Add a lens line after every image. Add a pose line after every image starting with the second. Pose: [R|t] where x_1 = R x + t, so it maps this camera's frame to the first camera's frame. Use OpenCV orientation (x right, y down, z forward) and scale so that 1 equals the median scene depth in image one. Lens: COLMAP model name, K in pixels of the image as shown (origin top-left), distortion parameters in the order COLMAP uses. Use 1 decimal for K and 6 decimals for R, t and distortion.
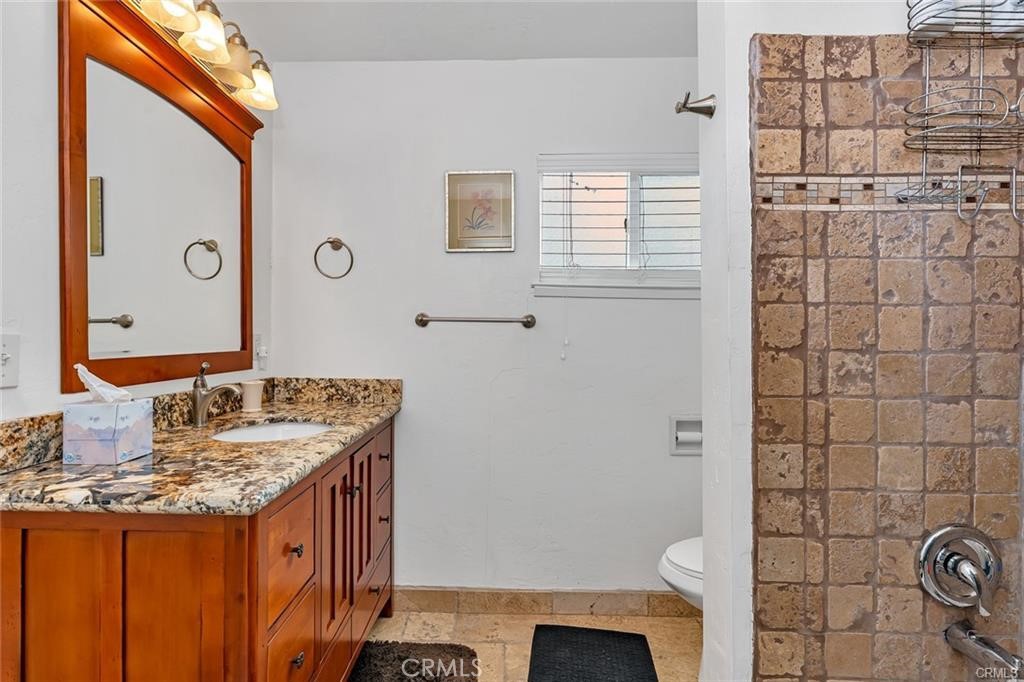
lens RADIAL K [[462.7, 0, 510.6], [0, 462.7, 340.2], [0, 0, 1]] dist [-0.002583, 0.000009]
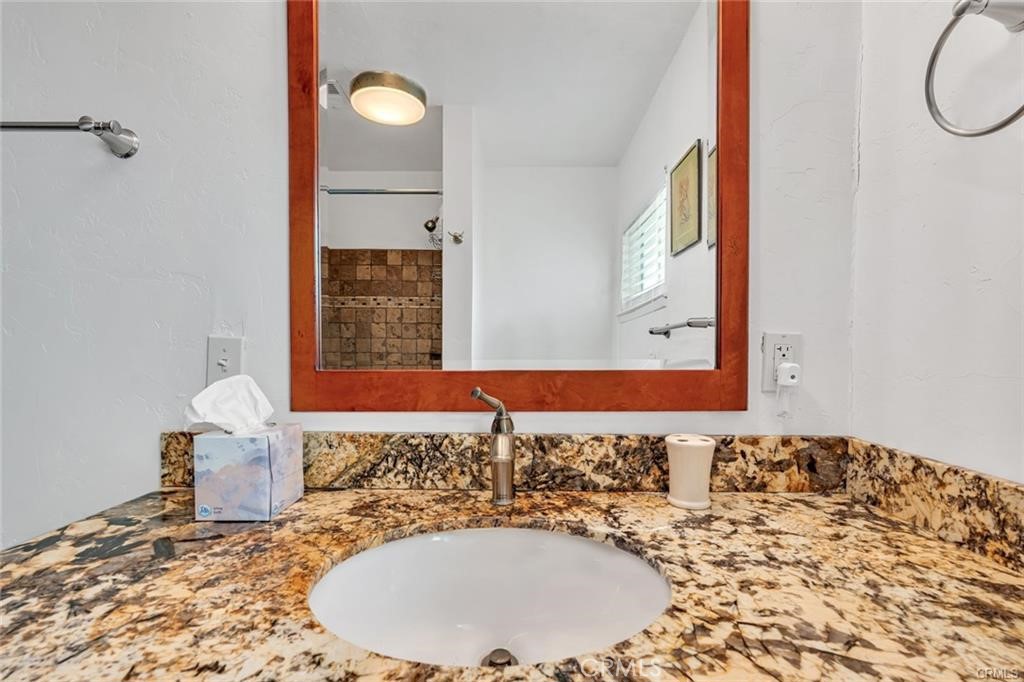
lens RADIAL K [[462.7, 0, 511.9], [0, 462.7, 351.5], [0, 0, 1]] dist [-0.002583, 0.000009]
pose [[-0.040557, -0.003111, -0.999172, -0.103064], [-0.005076, 0.999983, -0.002908, 0.006925], [0.999164, 0.004954, -0.040572, 0.907869]]
